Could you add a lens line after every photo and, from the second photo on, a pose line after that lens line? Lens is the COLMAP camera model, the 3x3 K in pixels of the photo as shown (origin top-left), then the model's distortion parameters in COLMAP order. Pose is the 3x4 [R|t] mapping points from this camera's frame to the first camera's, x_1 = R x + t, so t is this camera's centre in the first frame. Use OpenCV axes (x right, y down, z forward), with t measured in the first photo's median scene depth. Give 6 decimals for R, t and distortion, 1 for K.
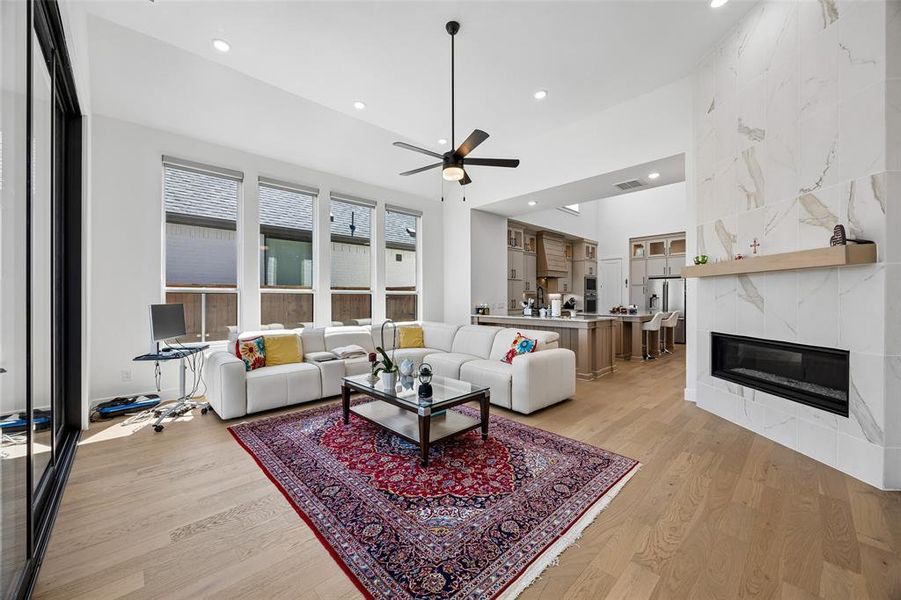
lens RADIAL K [[342.7, 0, 447.6], [0, 342.7, 297.3], [0, 0, 1]] dist [-0.000648, -0.000085]
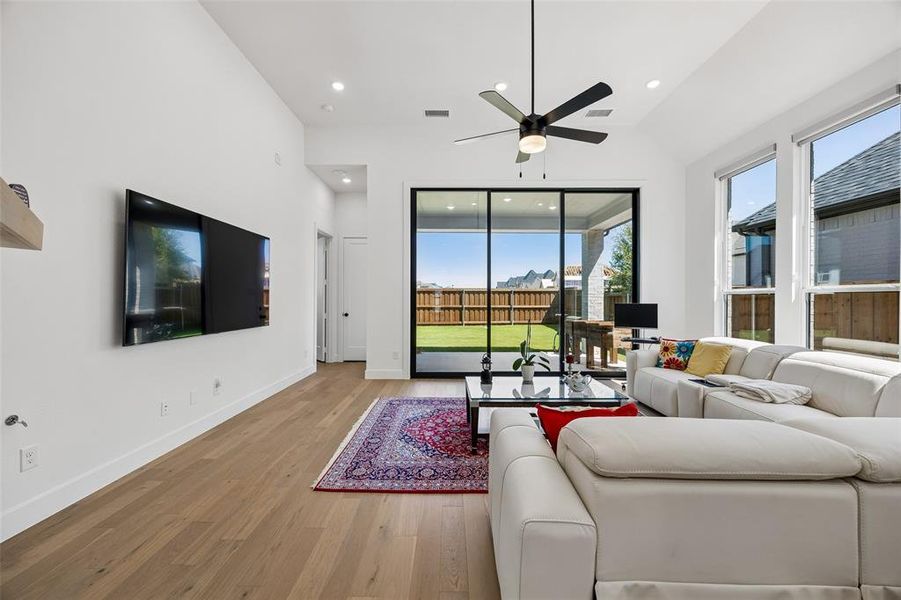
lens RADIAL K [[342.7, 0, 447.6], [0, 342.7, 297.3], [0, 0, 1]] dist [-0.000648, -0.000085]
pose [[-0.690110, -0.005163, -0.723686, 0.515780], [-0.000876, 0.999980, -0.006299, 0.002562], [0.723704, -0.003713, -0.690101, 0.993821]]
